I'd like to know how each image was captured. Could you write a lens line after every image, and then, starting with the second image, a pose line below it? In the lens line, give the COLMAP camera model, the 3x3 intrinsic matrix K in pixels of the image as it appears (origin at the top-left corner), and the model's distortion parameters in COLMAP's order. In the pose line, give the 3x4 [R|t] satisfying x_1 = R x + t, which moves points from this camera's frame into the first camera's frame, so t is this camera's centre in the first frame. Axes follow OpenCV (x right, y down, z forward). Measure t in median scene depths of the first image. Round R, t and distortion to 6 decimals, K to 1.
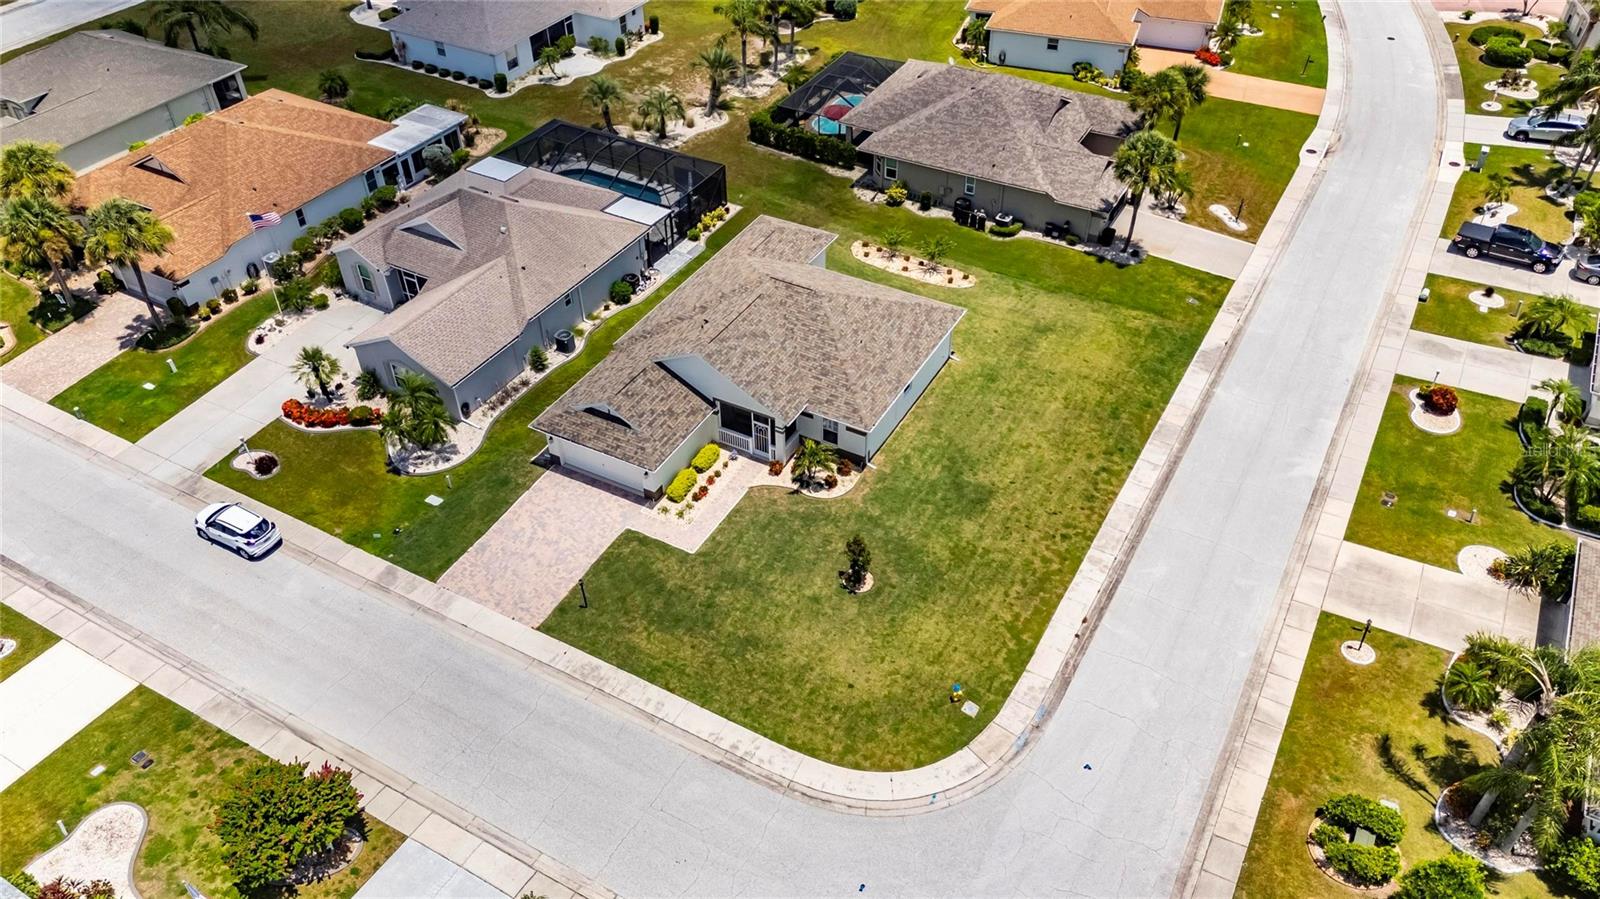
lens RADIAL K [[1182.1, 0, 805.6], [0, 1182.1, 453.9], [0, 0, 1]] dist [0.064752, -0.051242]
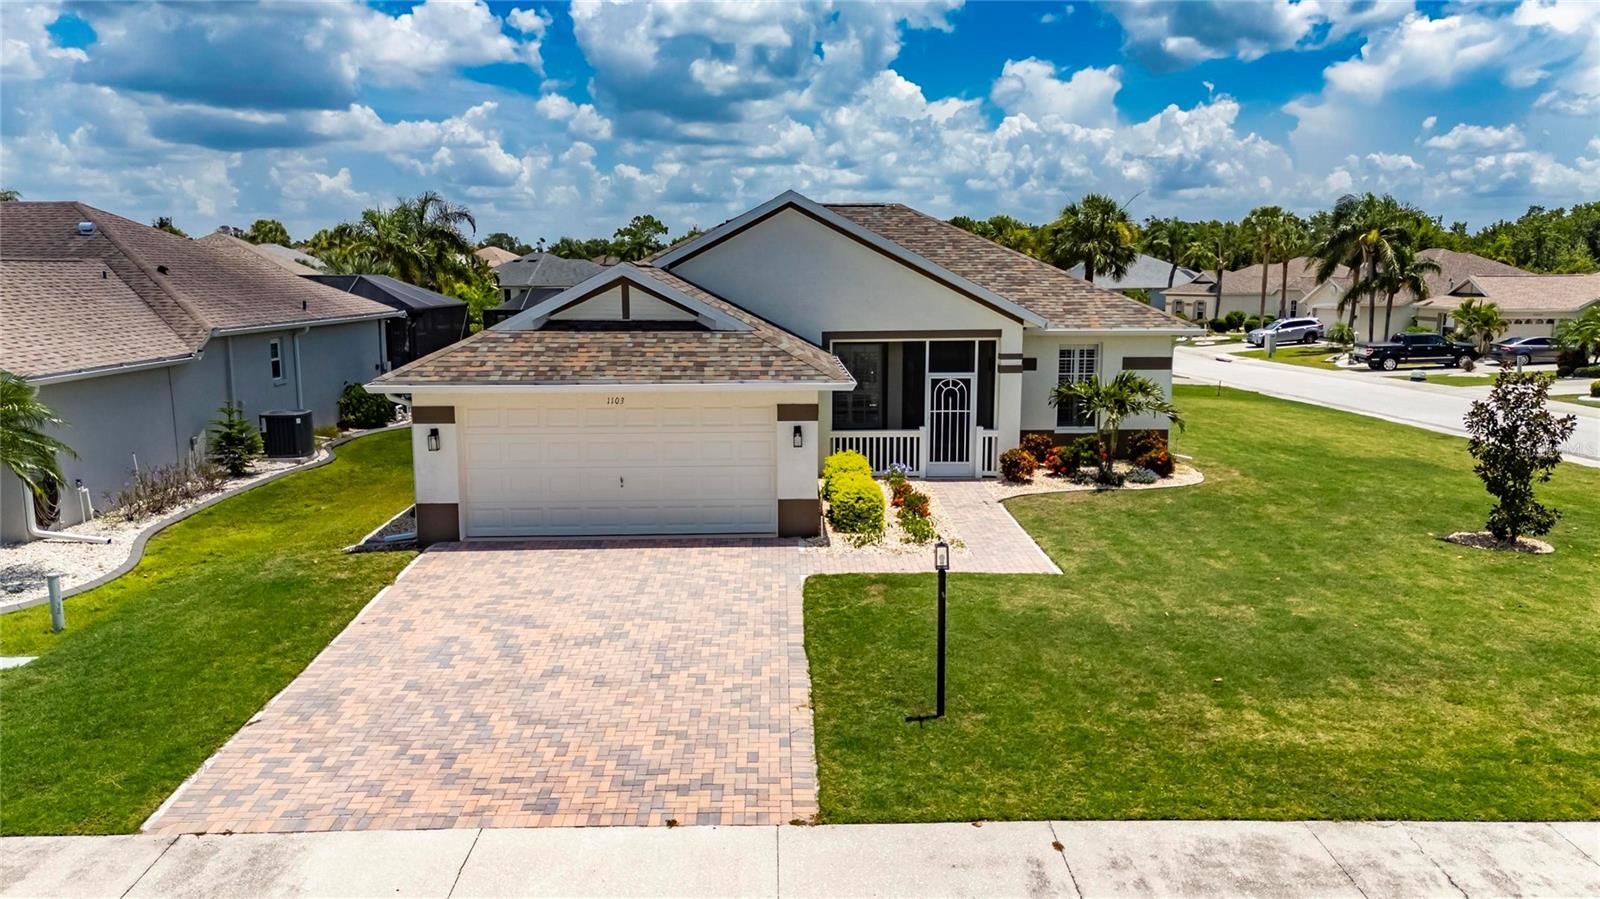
lens RADIAL K [[1182.1, 0, 805.6], [0, 1182.1, 453.9], [0, 0, 1]] dist [0.064752, -0.051242]
pose [[0.865506, -0.065382, 0.496613, -0.255044], [0.318332, 0.837274, -0.444563, 0.145249], [-0.386735, 0.542860, 0.745479, 0.649564]]
